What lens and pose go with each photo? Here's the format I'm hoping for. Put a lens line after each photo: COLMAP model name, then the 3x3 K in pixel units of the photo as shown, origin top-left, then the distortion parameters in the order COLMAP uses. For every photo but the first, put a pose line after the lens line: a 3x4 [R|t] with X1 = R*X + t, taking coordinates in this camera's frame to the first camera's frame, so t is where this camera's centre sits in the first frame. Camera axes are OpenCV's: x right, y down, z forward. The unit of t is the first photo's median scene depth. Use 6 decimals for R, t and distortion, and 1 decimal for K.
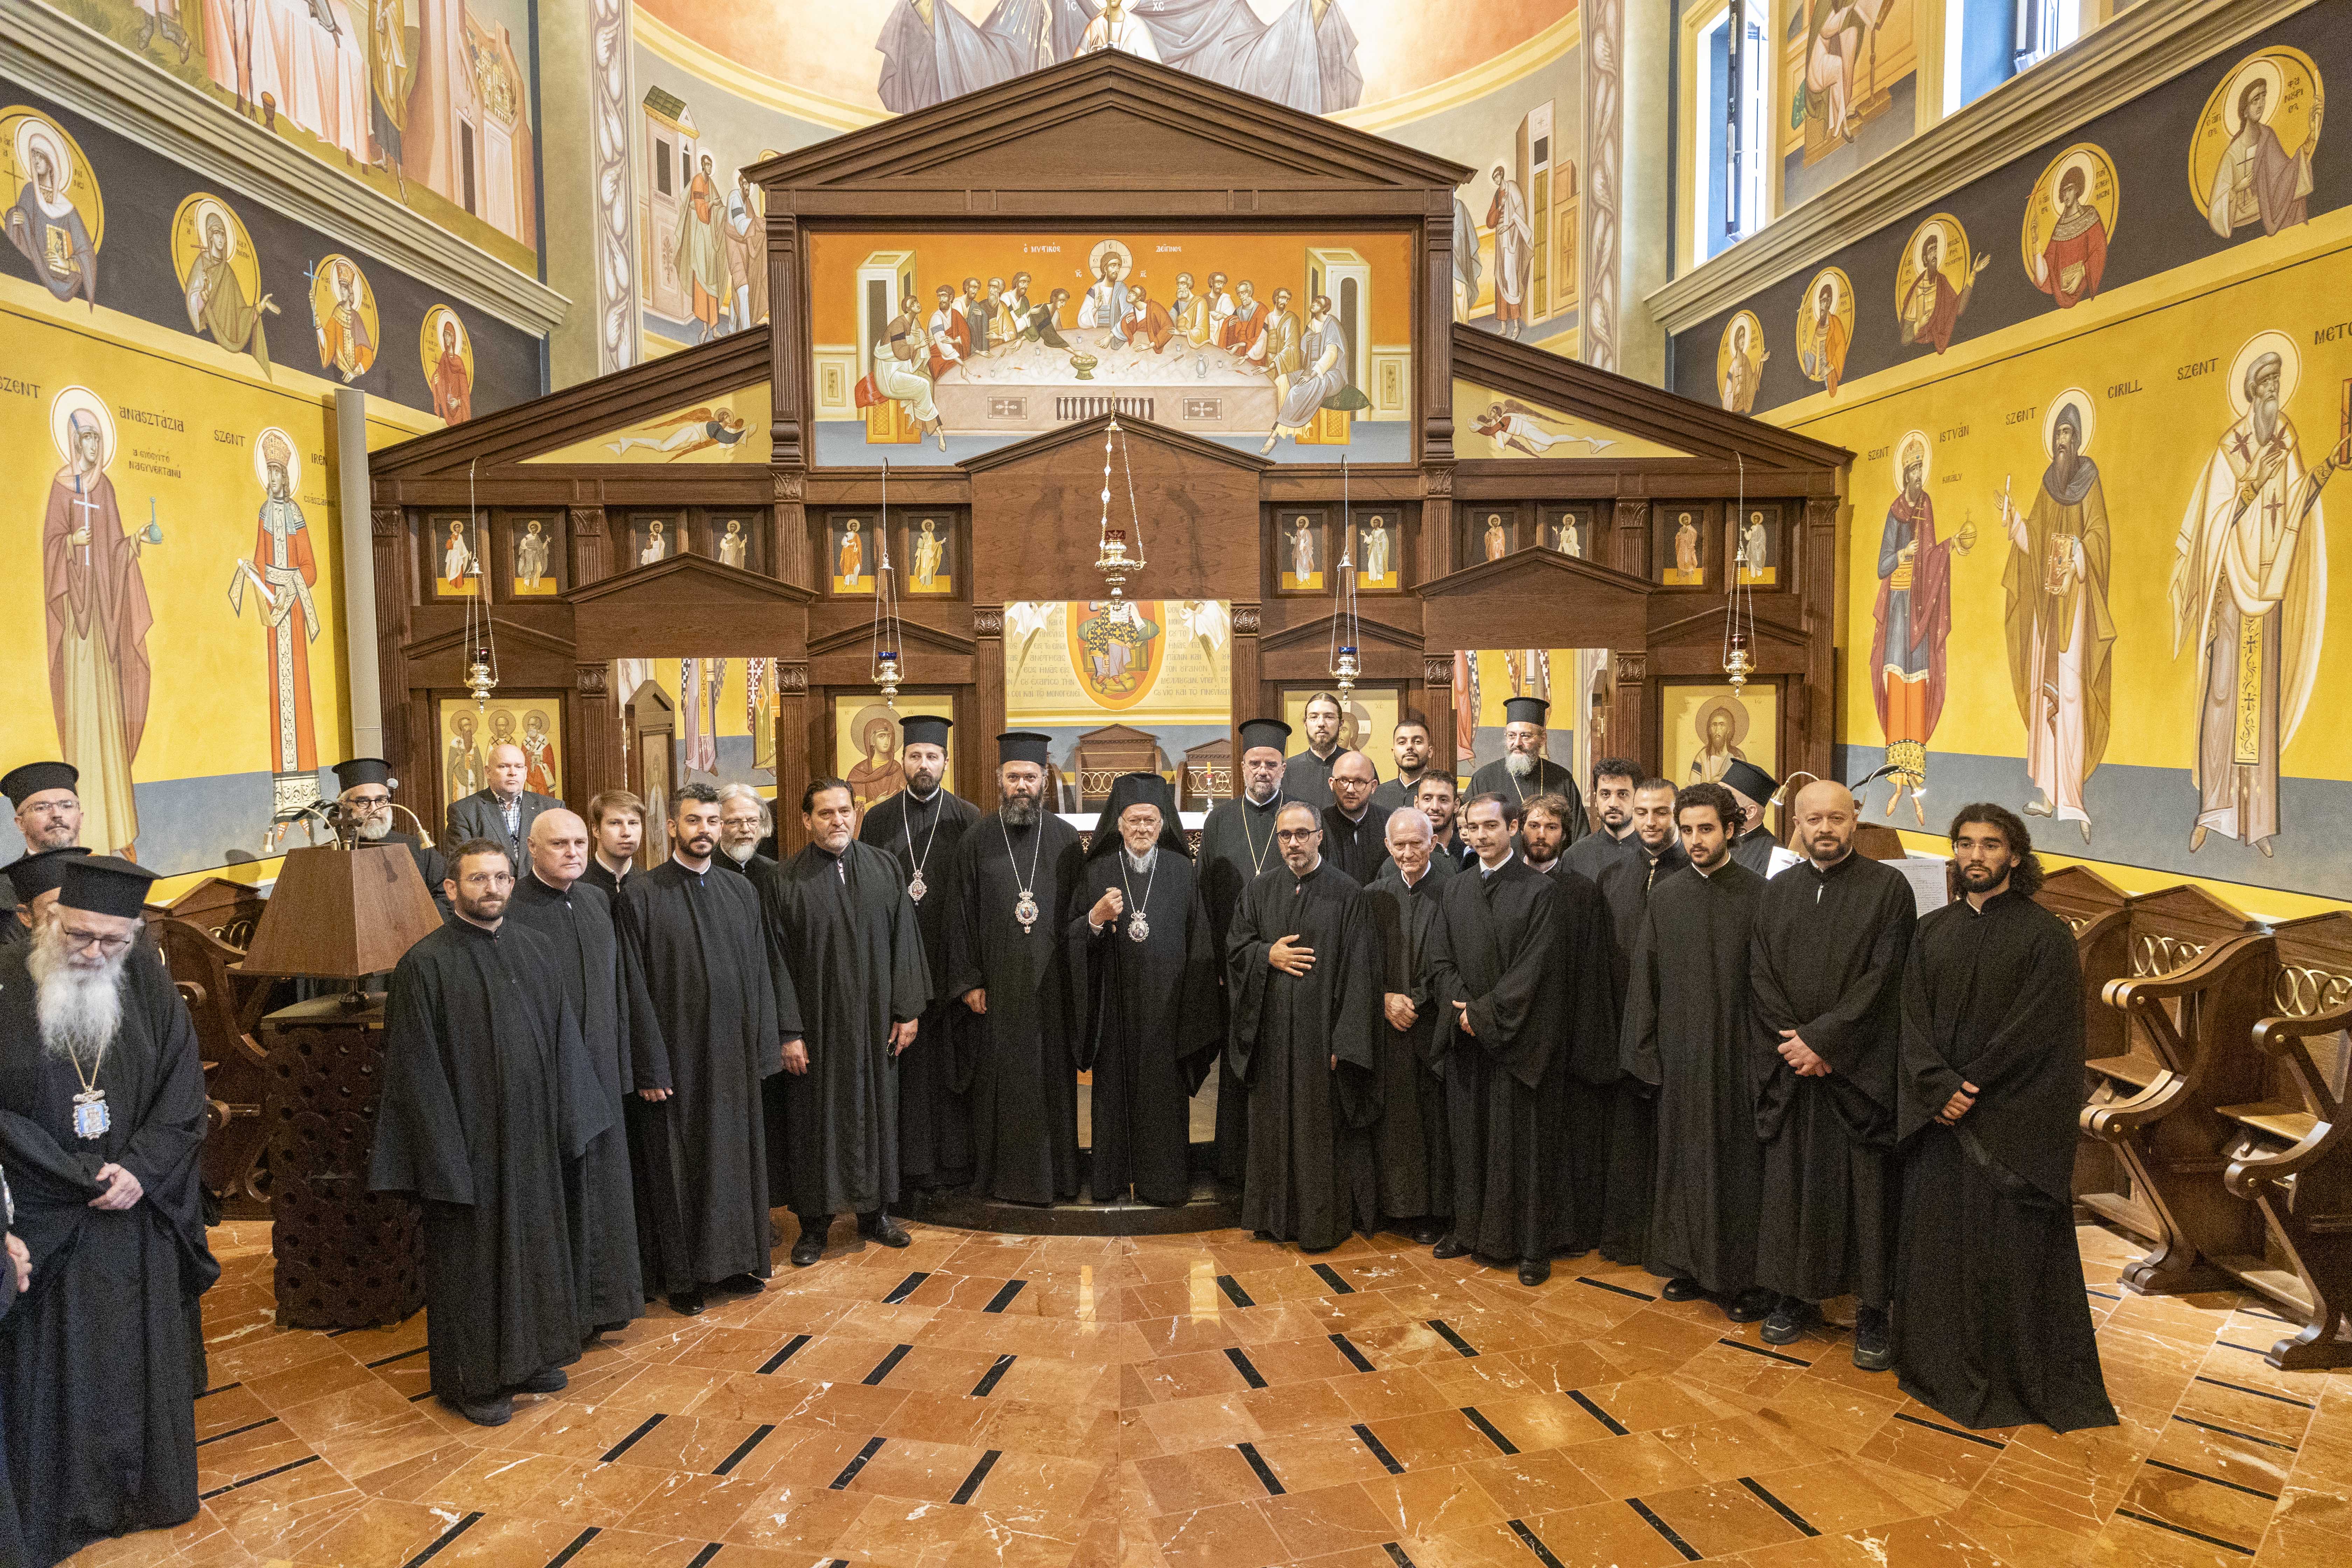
lens RADIAL K [[1545.7, 0, 1181.3], [0, 1545.7, 787.3], [0, 0, 1]] dist [0.010811, 0.000690]
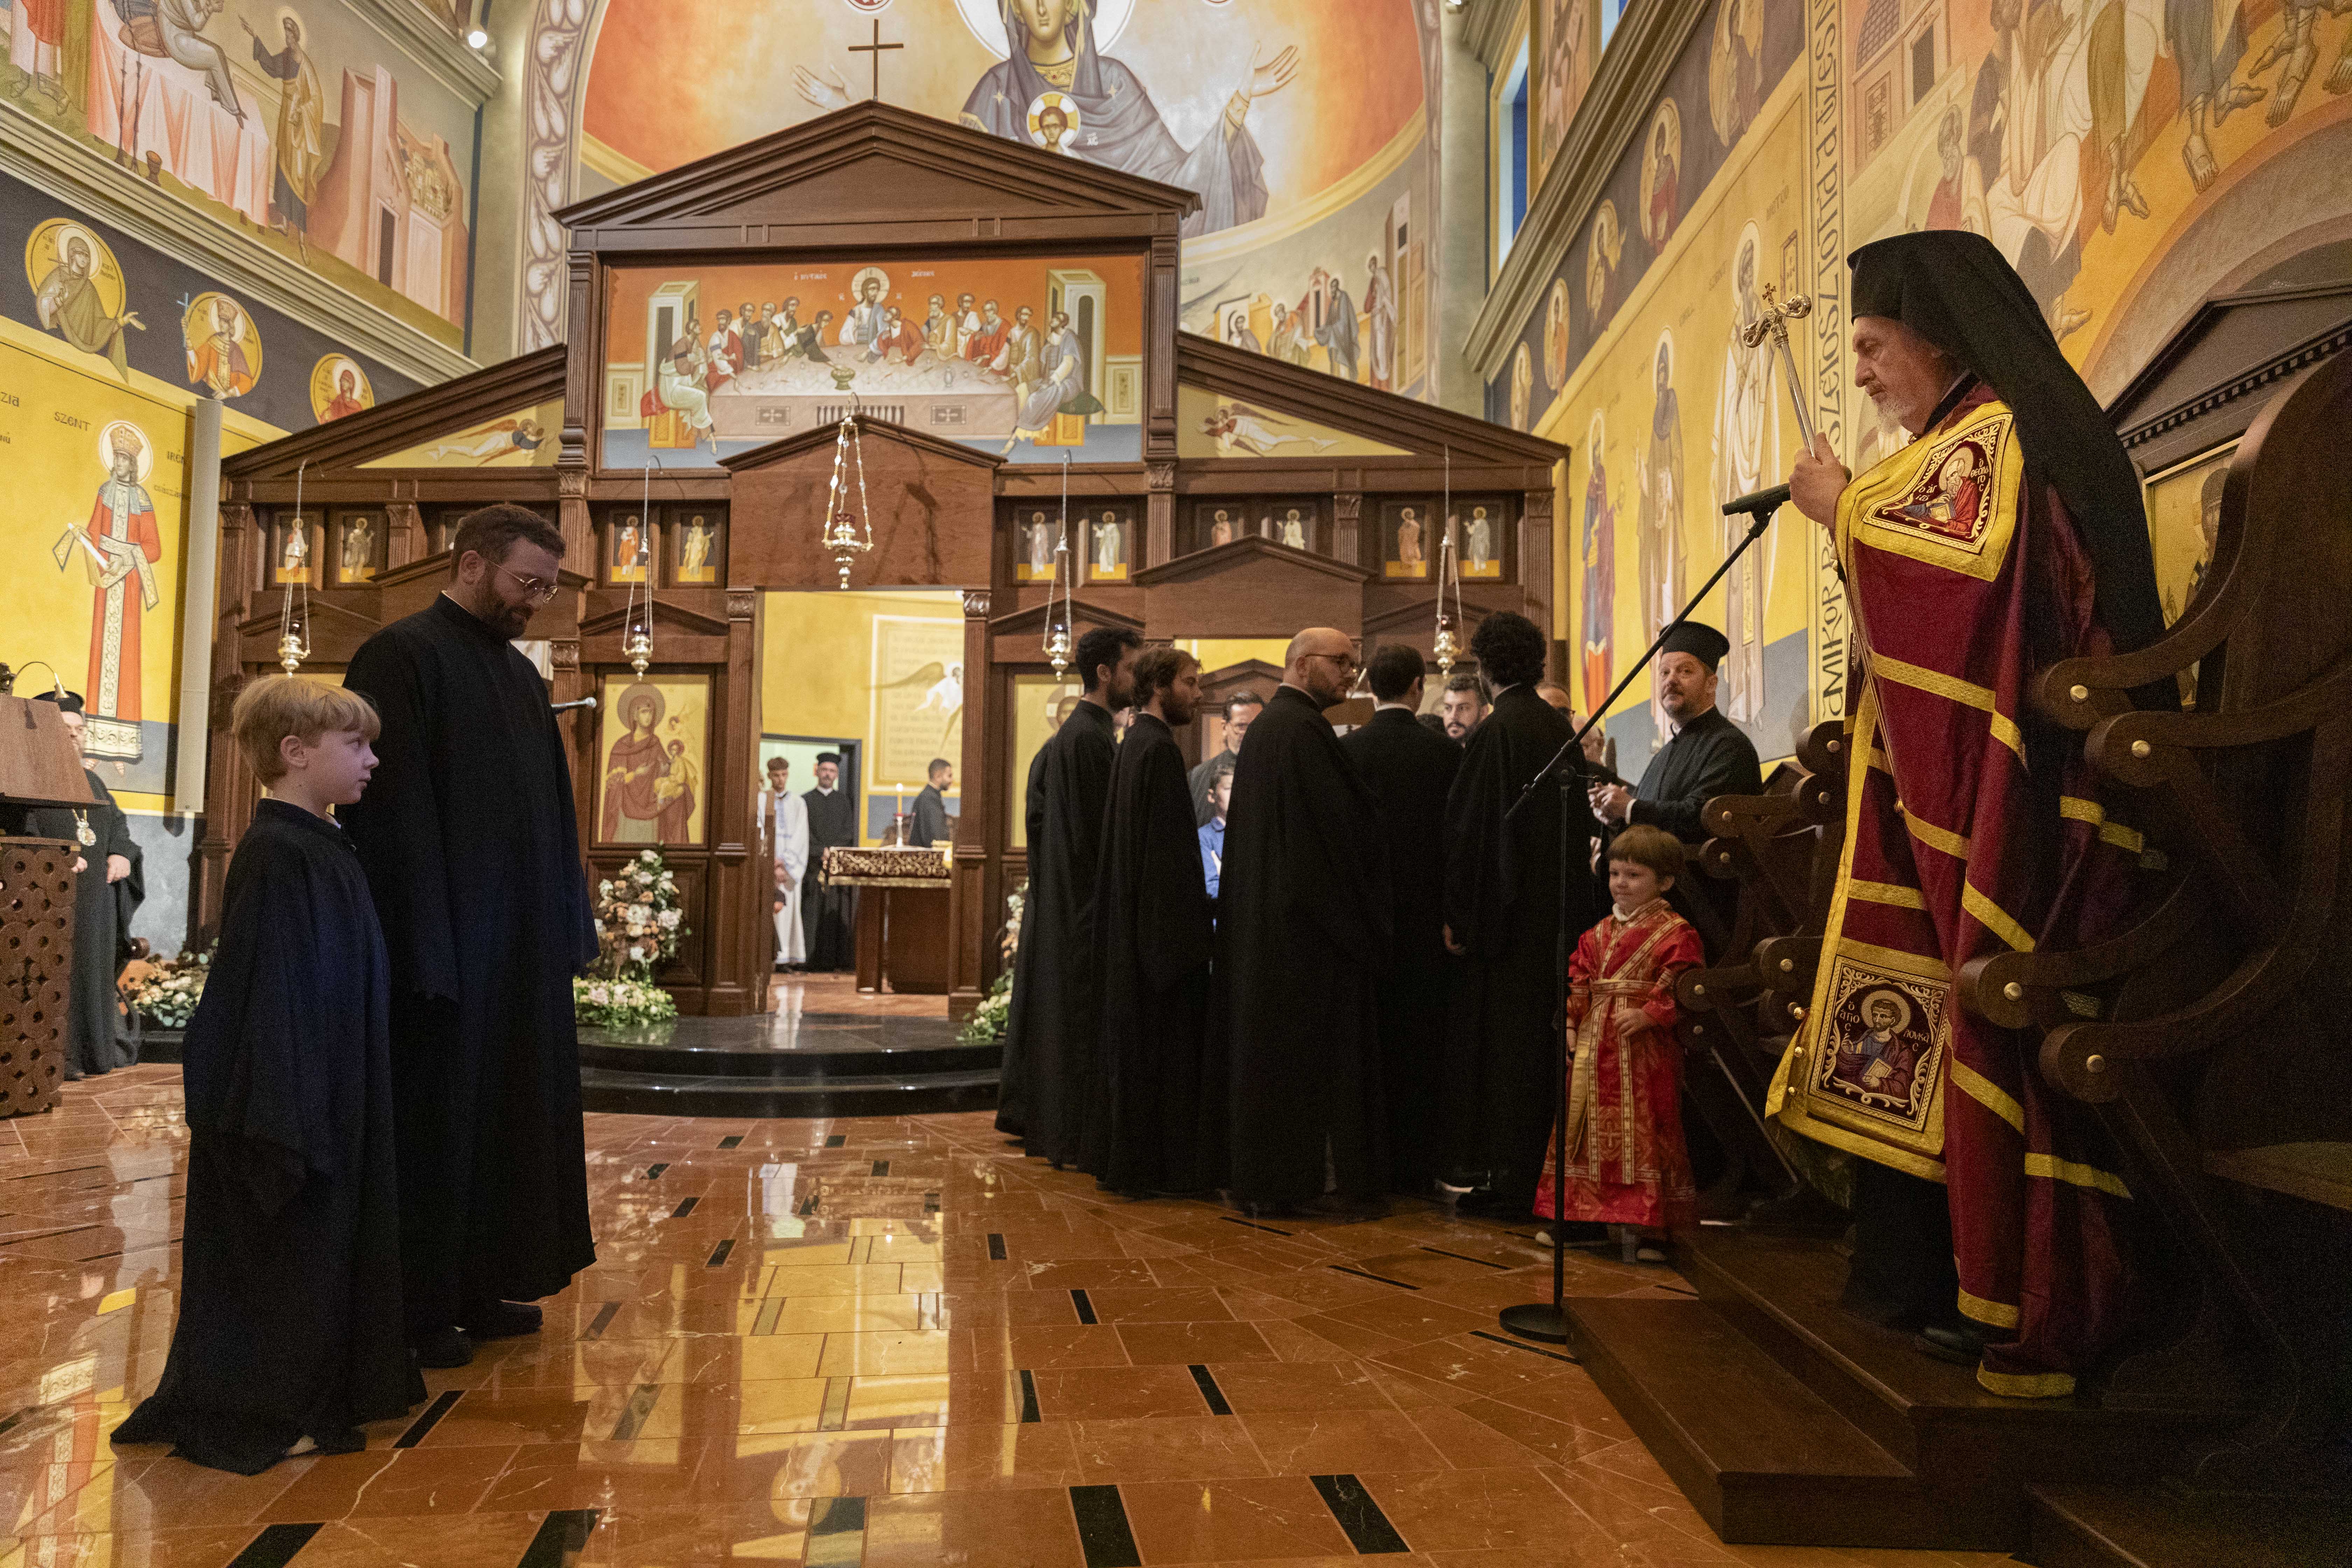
lens RADIAL K [[1538.7, 0, 1172.4], [0, 1538.7, 799.9], [0, 0, 1]] dist [0.007431, 0.002133]
pose [[0.990640, 0.016630, -0.135485, 0.320810], [-0.034349, 0.990983, -0.129514, 0.155790], [0.132109, 0.132955, 0.982278, 0.003542]]
